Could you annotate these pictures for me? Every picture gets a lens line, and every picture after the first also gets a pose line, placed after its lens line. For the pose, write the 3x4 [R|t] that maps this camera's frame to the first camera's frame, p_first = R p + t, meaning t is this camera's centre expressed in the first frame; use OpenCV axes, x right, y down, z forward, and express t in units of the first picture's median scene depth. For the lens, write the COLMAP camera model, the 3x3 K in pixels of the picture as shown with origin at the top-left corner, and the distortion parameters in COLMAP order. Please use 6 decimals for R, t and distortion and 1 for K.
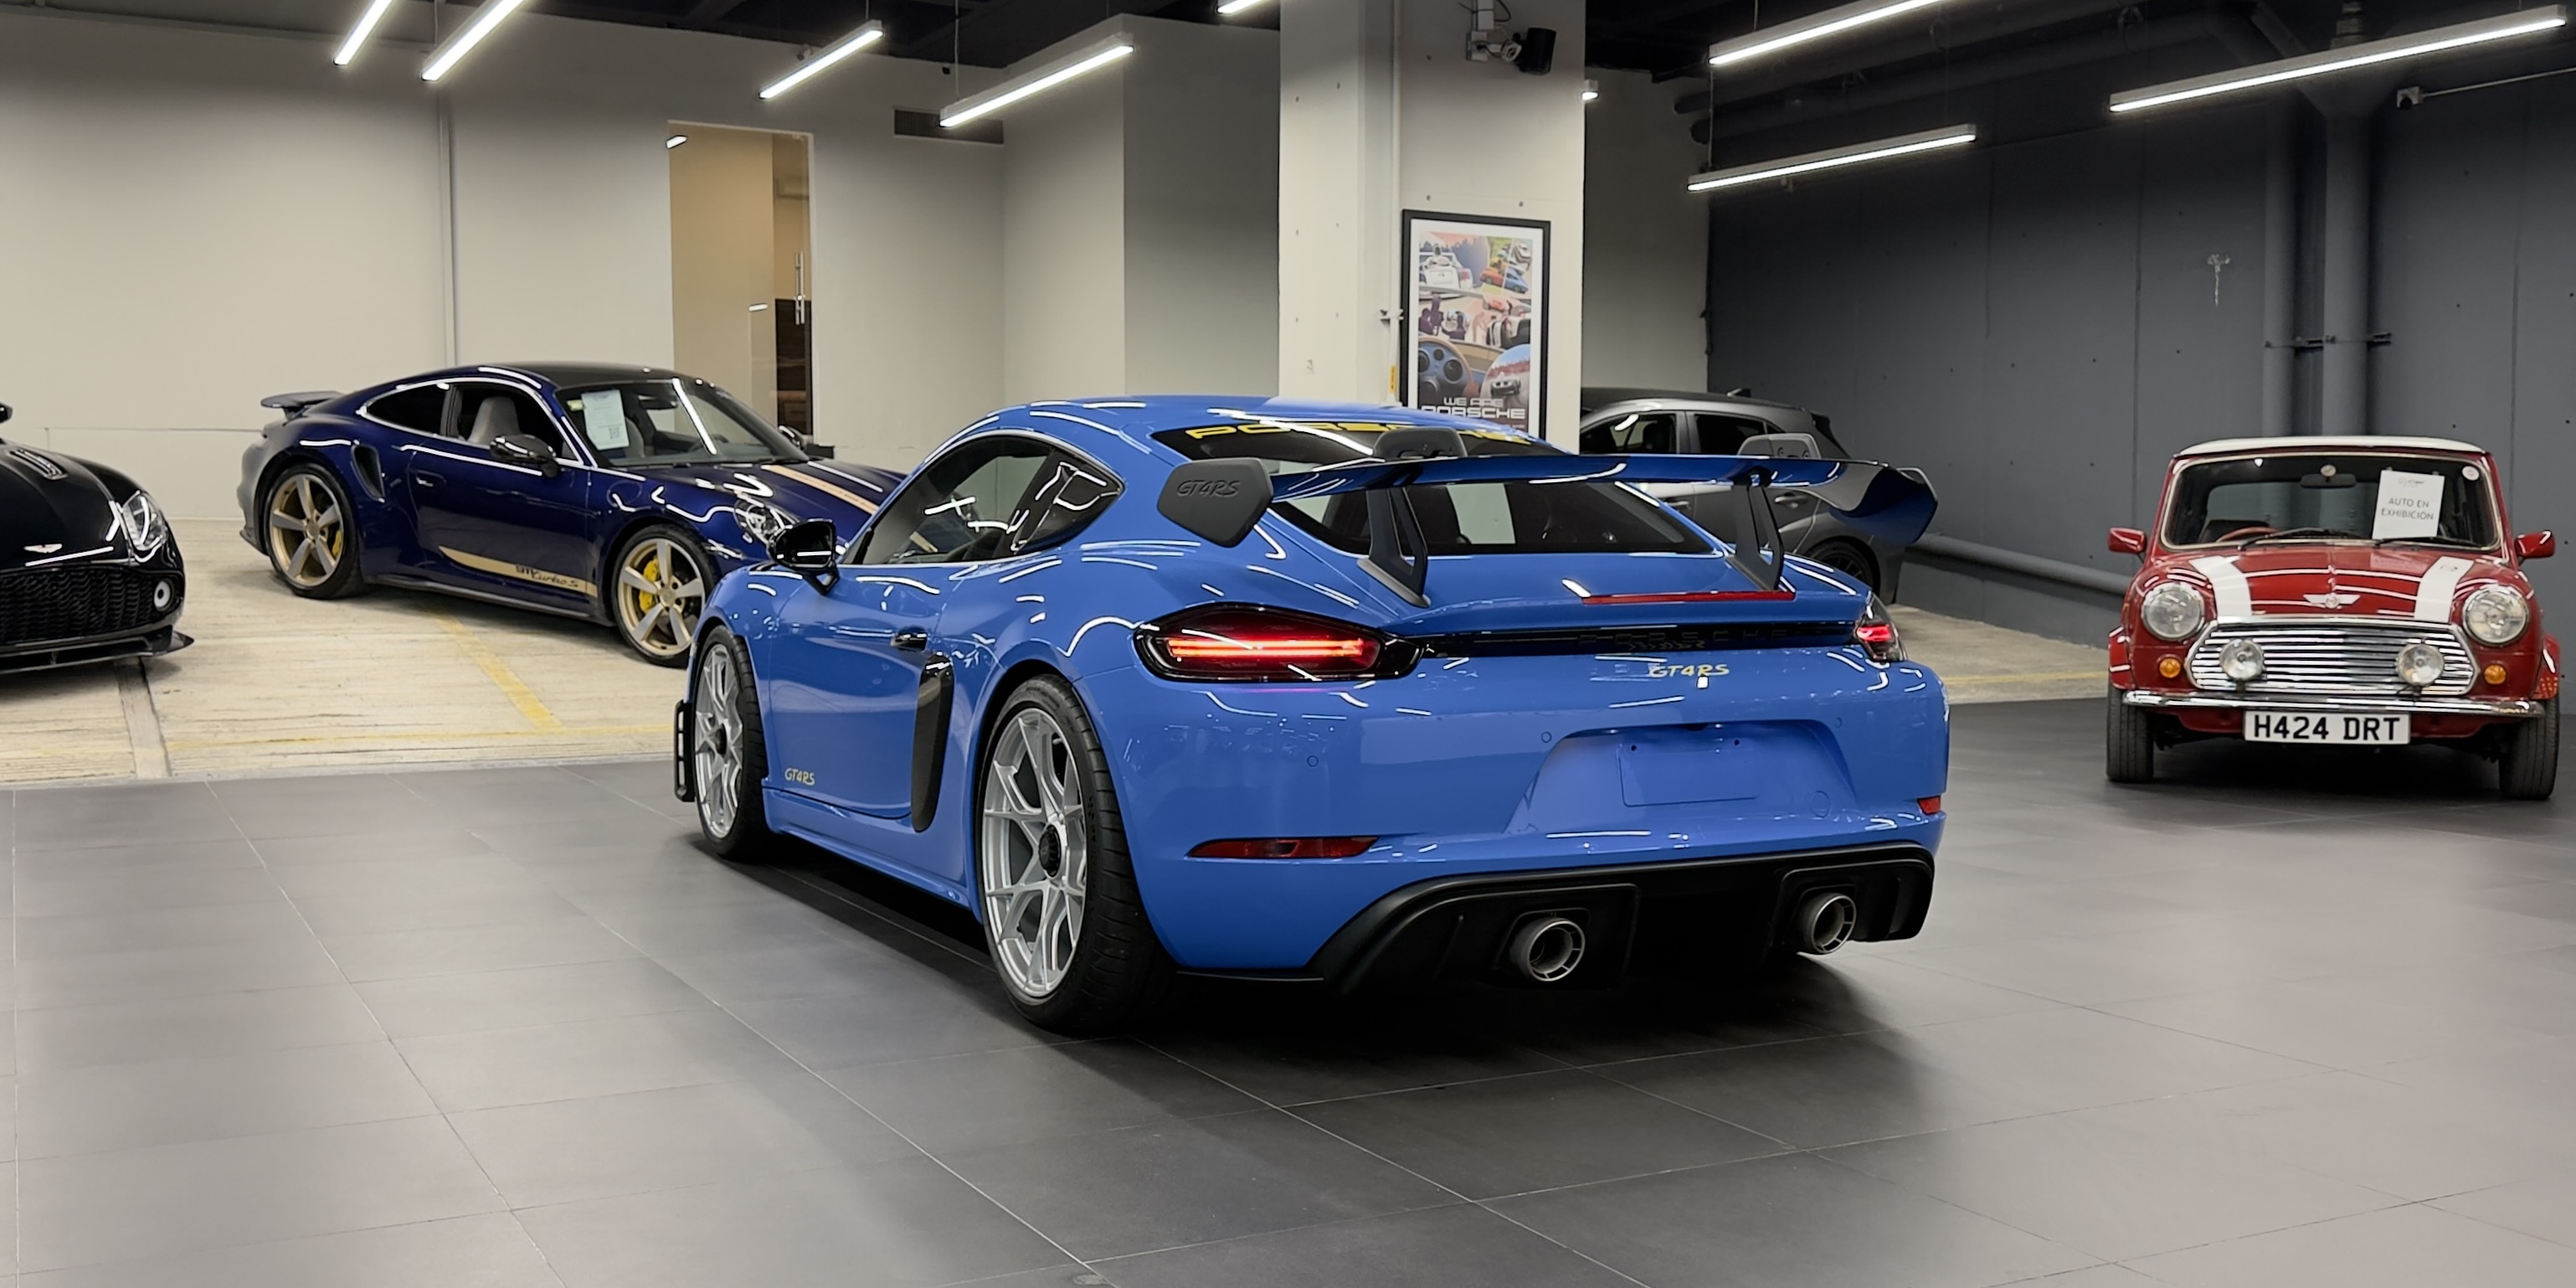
lens RADIAL K [[2171.2, 0, 1288.0], [0, 2171.2, 644.0], [0, 0, 1]] dist [-0.041747, -0.003939]
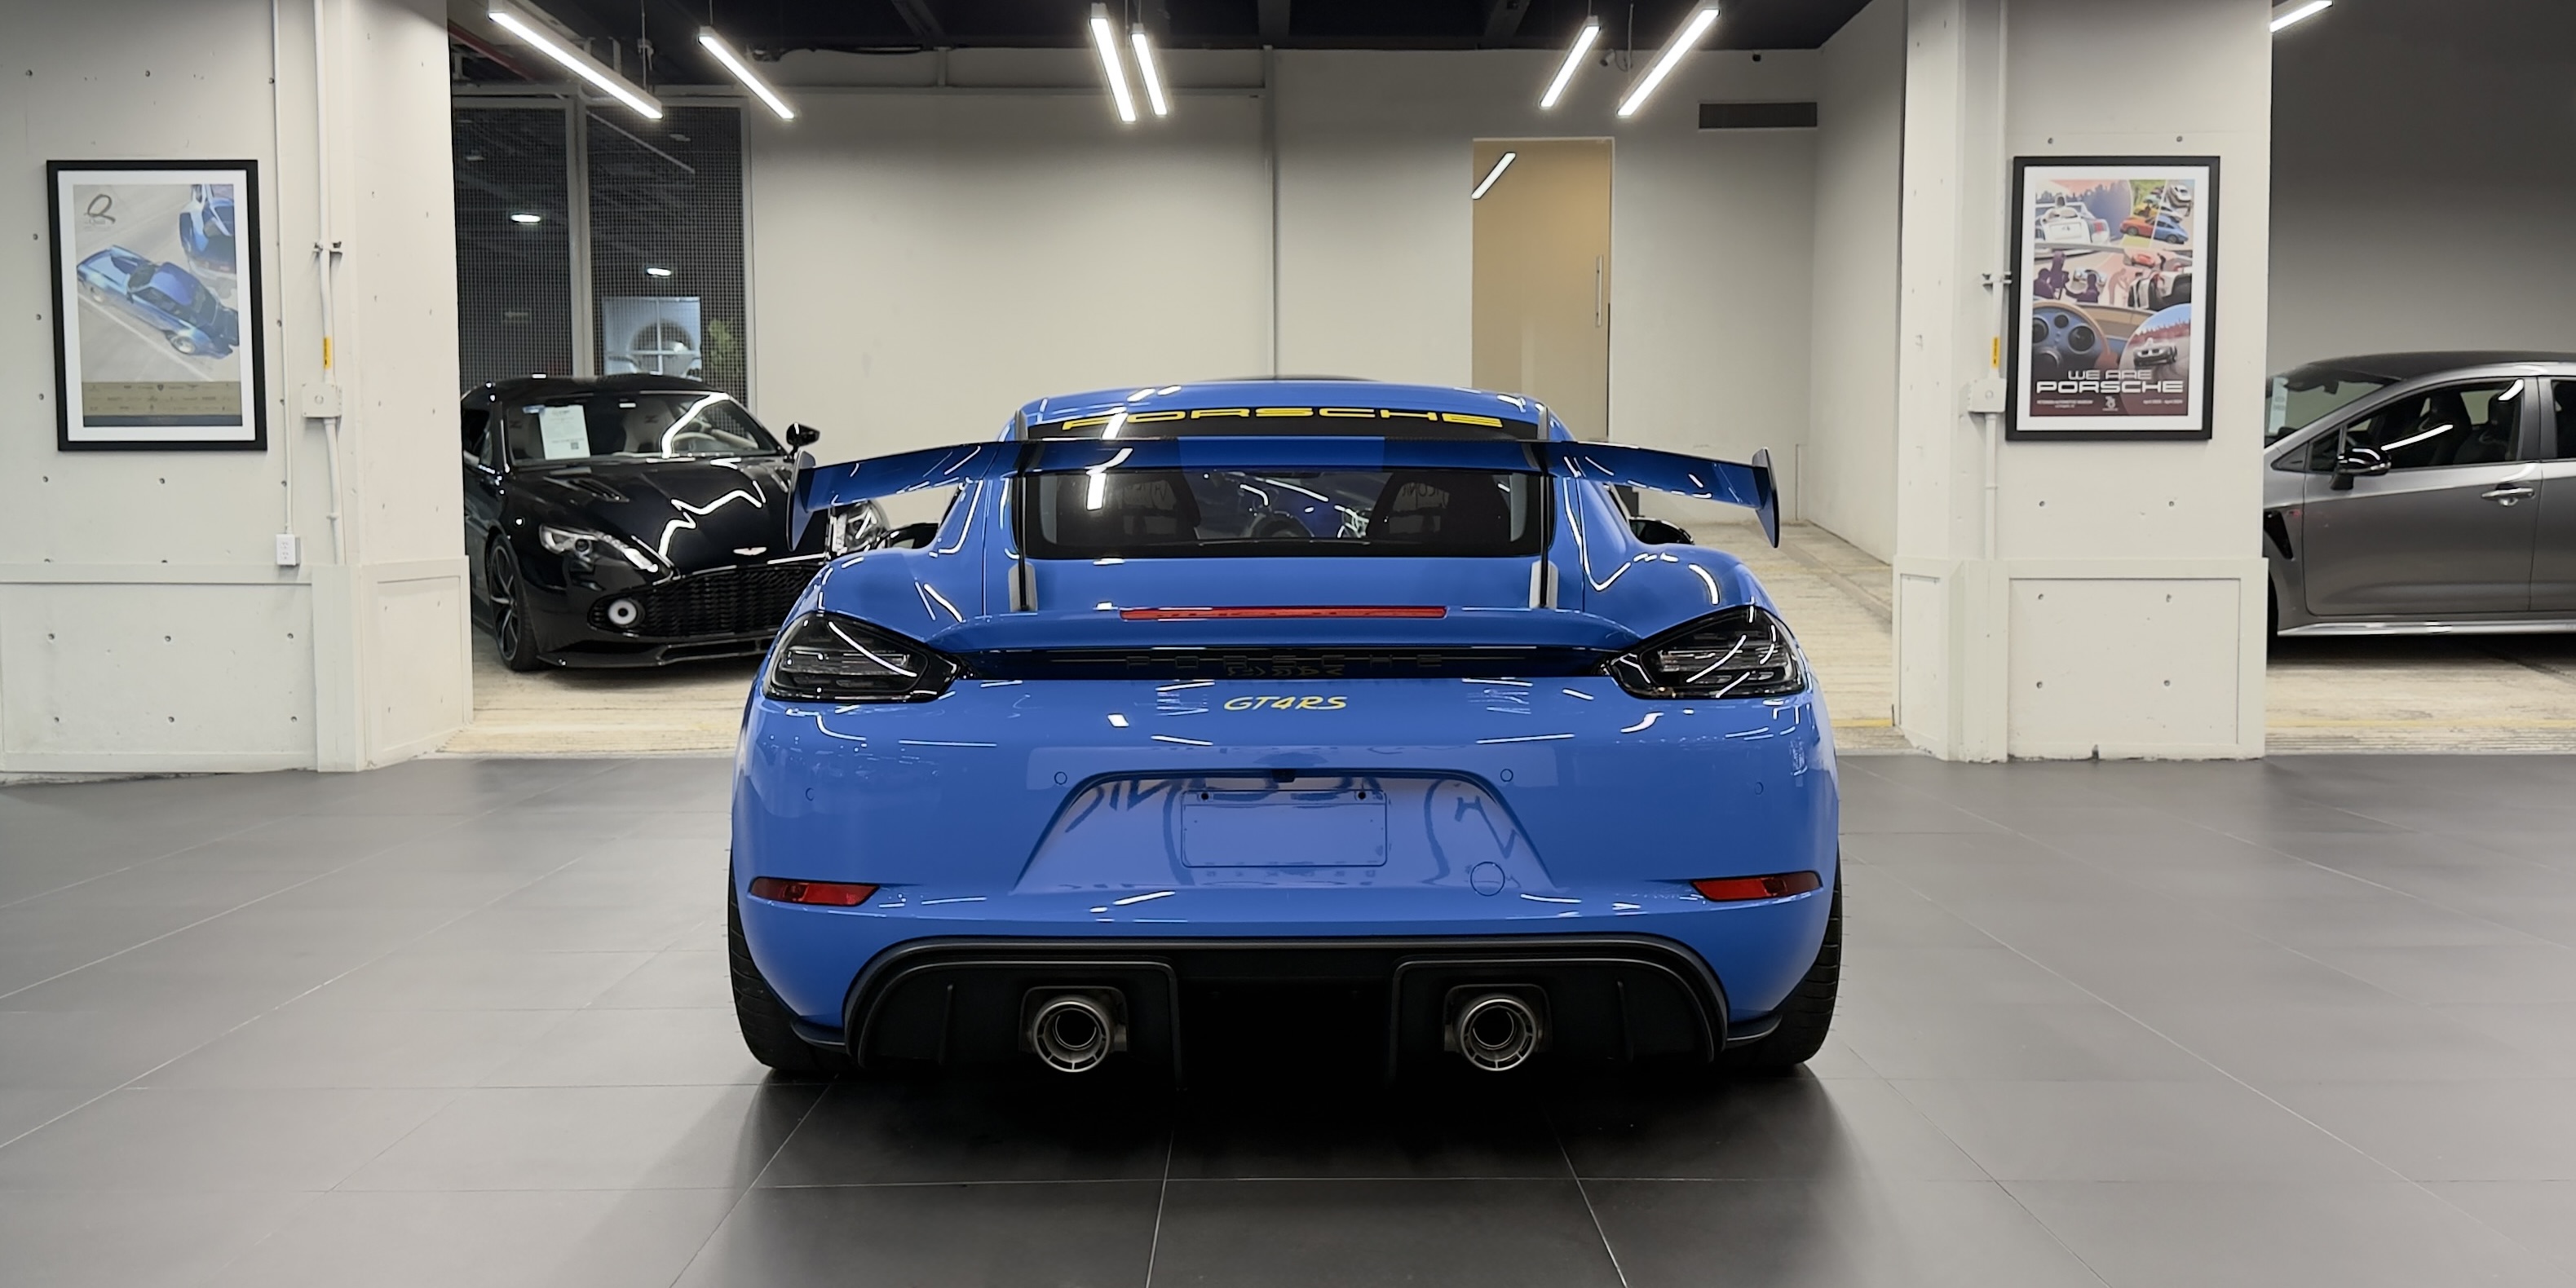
lens RADIAL K [[2170.5, 0, 1288.0], [0, 2170.5, 644.0], [0, 0, 1]] dist [-0.041747, -0.003939]
pose [[0.890580, 0.013314, -0.454631, 0.185972], [-0.013053, 0.999908, 0.003713, -0.004262], [0.454639, 0.002628, 0.890672, 0.096636]]
